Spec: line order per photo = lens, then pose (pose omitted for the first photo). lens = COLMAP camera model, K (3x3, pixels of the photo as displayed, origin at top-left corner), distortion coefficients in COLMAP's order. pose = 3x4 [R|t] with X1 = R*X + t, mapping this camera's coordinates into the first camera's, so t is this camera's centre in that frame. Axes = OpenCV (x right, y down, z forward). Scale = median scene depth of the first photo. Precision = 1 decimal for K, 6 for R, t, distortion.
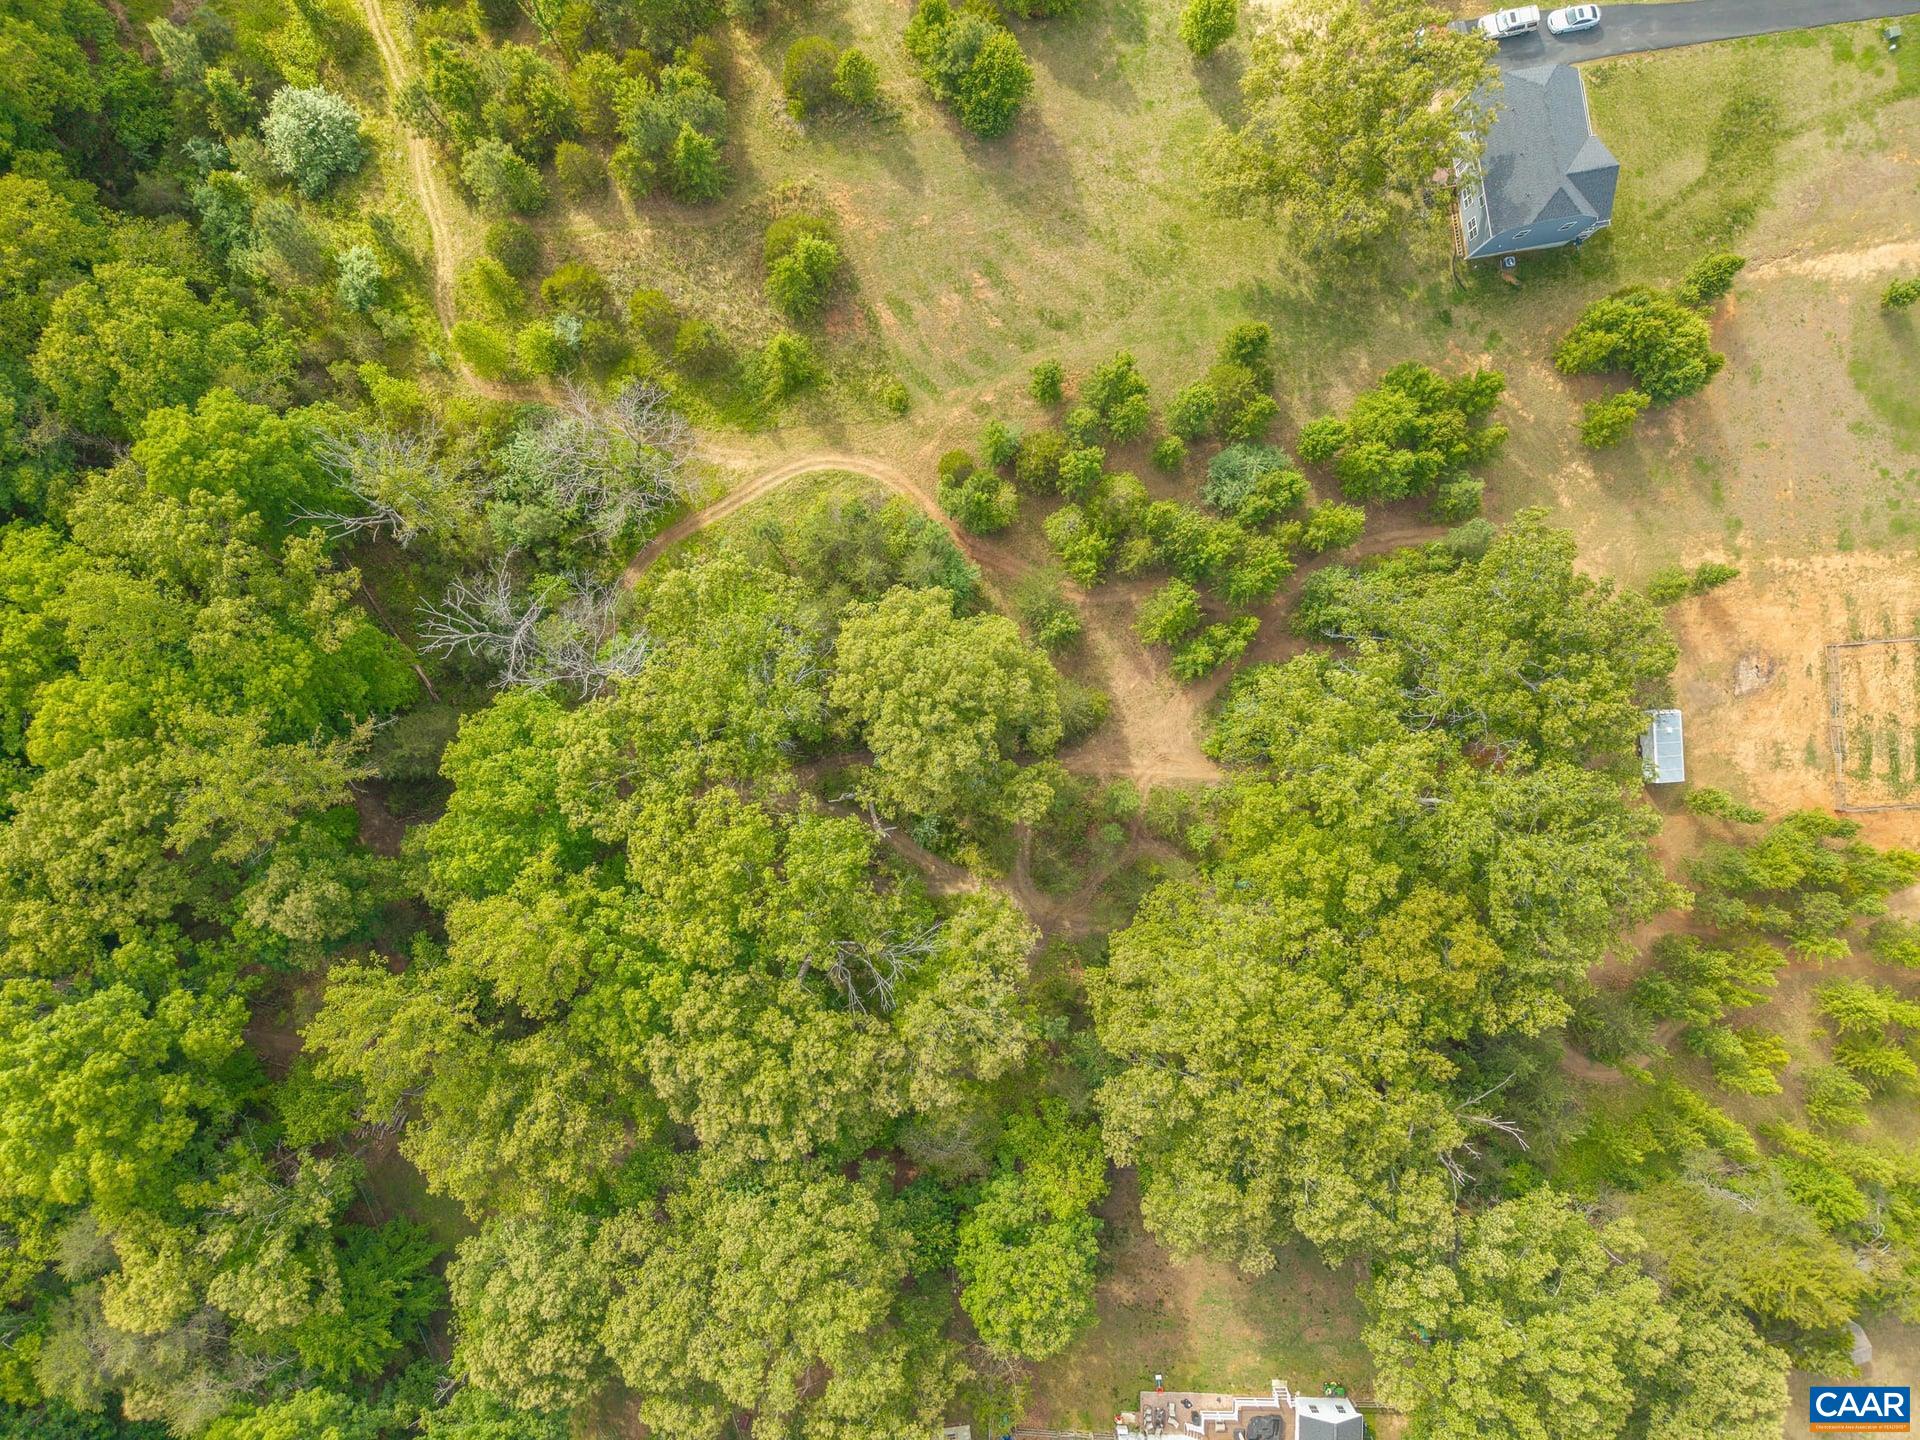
lens RADIAL K [[1259.2, 0, 963.1], [0, 1259.2, 748.8], [0, 0, 1]] dist [0.012880, -0.008544]
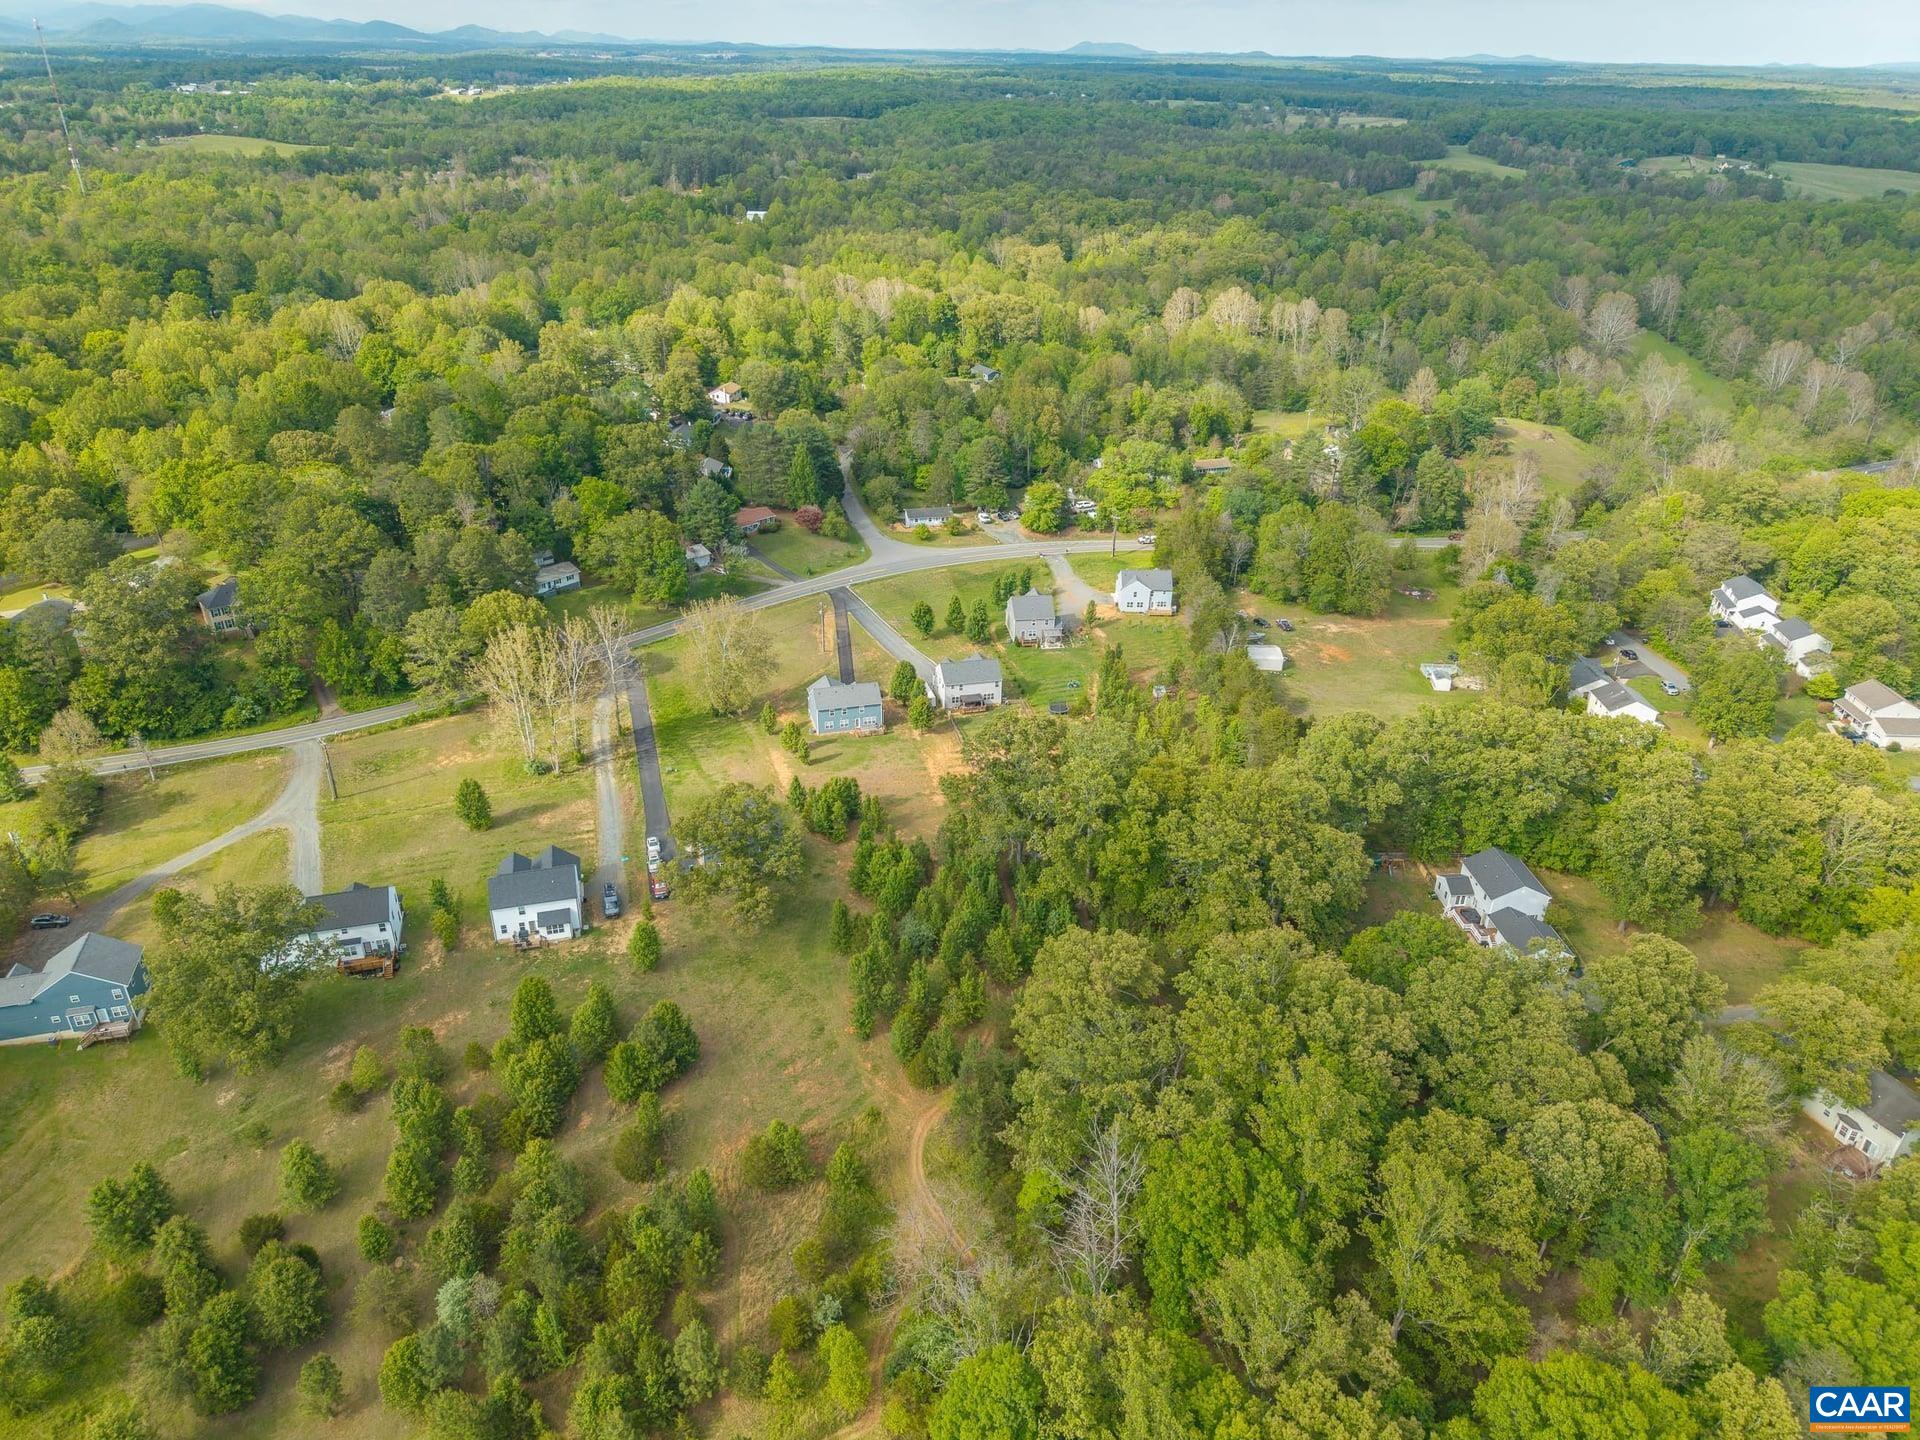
lens RADIAL K [[1251.0, 0, 955.0], [0, 1251.0, 719.4], [0, 0, 1]] dist [0.025581, -0.023038]
pose [[-0.090189, -0.487338, 0.868543, -1.069642], [0.995916, -0.047850, 0.076567, -0.273755], [0.004246, 0.871901, 0.489663, -0.059634]]
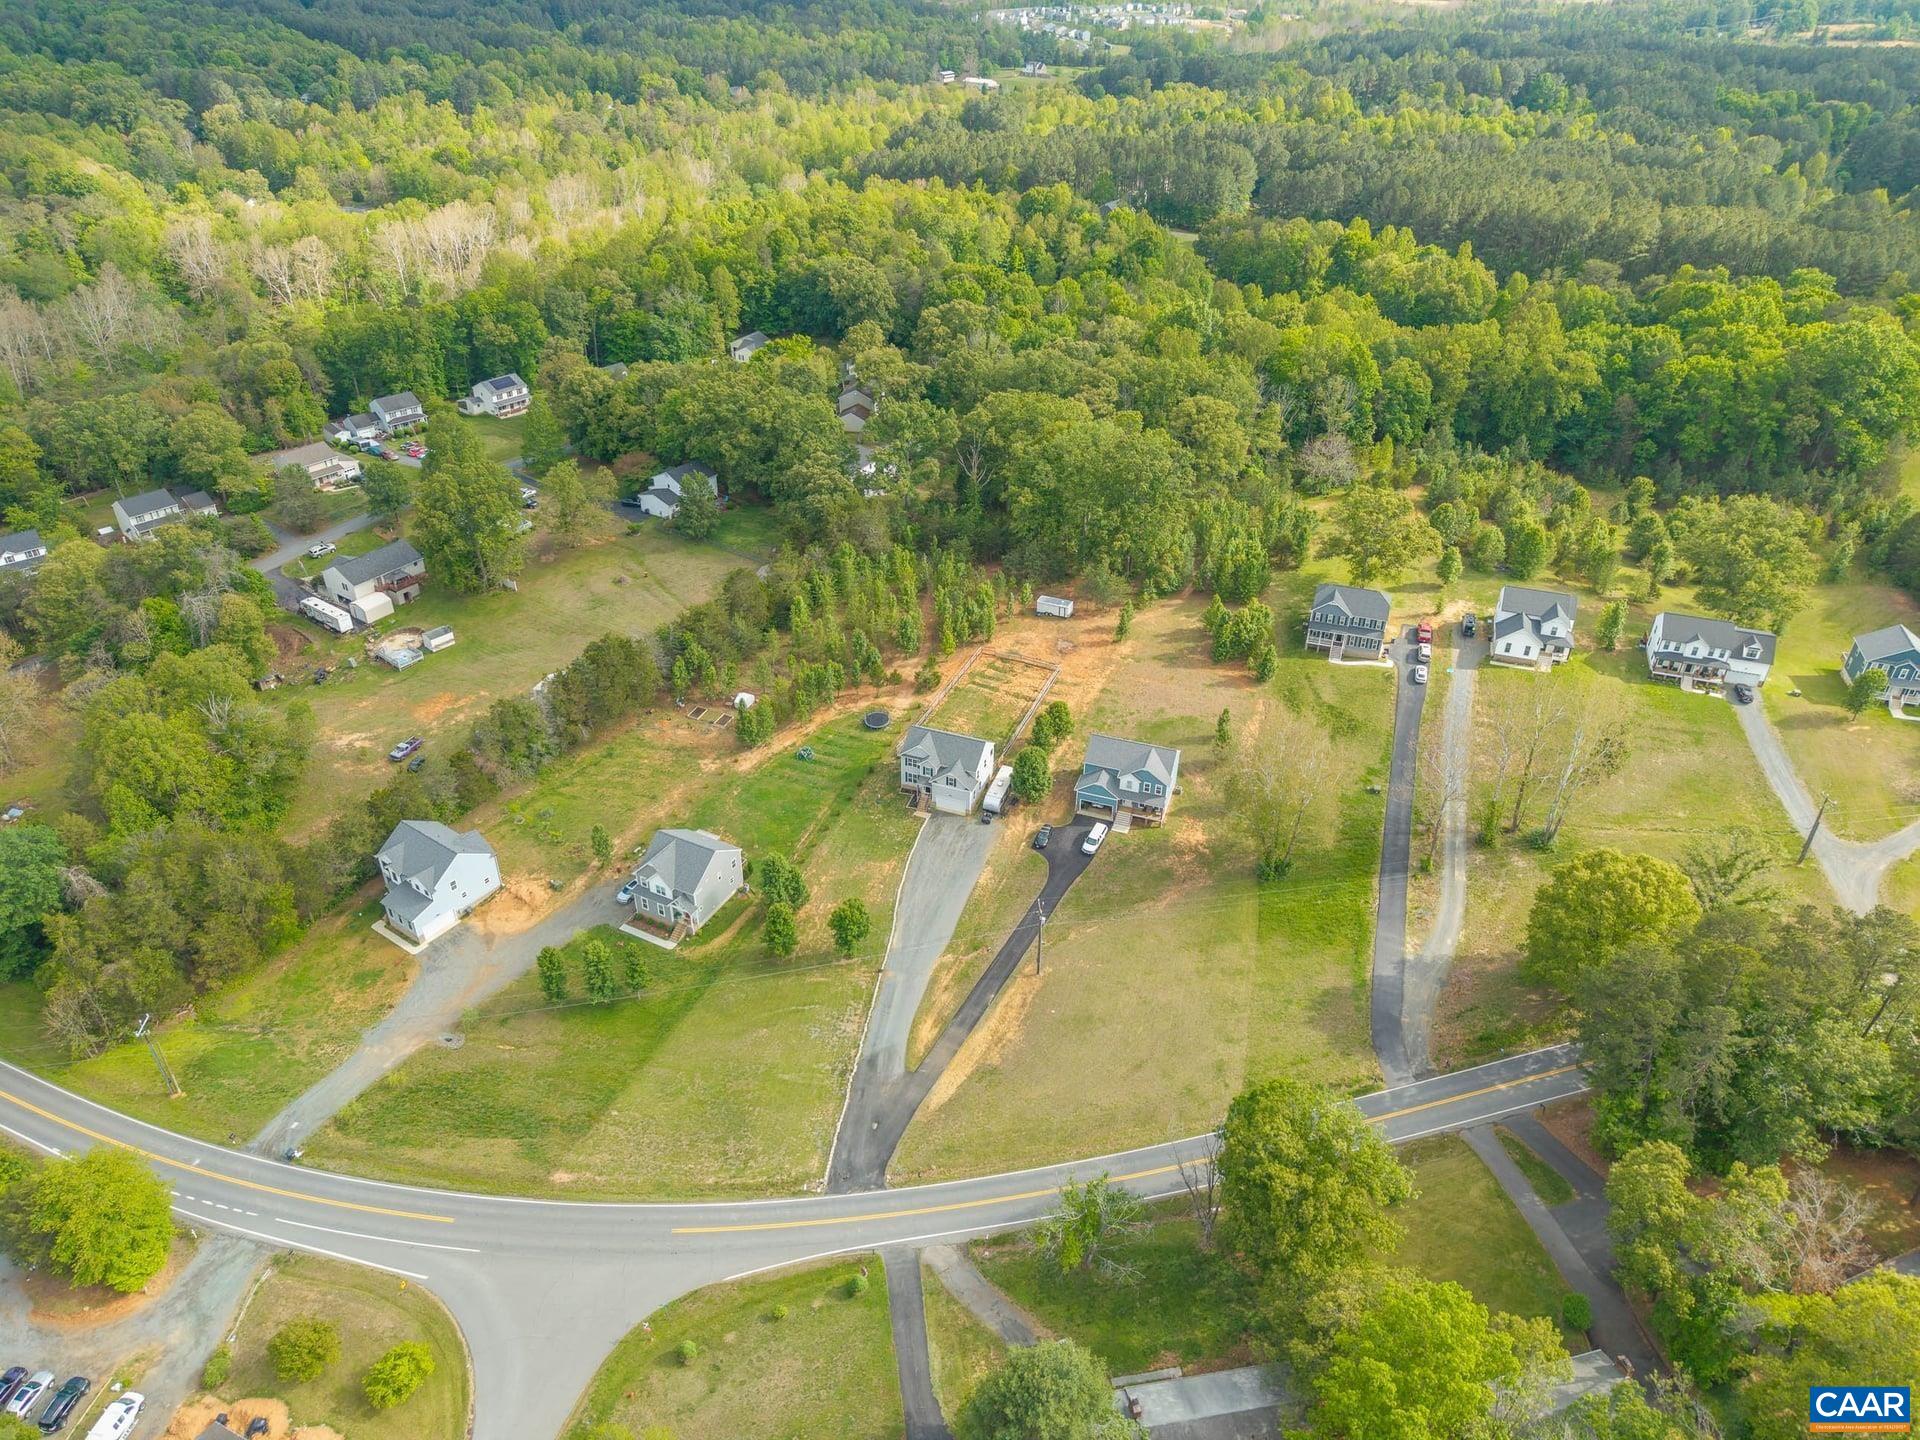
lens RADIAL K [[1277.9, 0, 960.0], [0, 1277.9, 720.0], [0, 0, 1]] dist [0.004440, 0.000446]
pose [[-0.488629, 0.446220, -0.749753, 2.347844], [-0.871632, -0.287790, 0.396781, -0.773156], [-0.038720, 0.847387, 0.529562, 0.048280]]
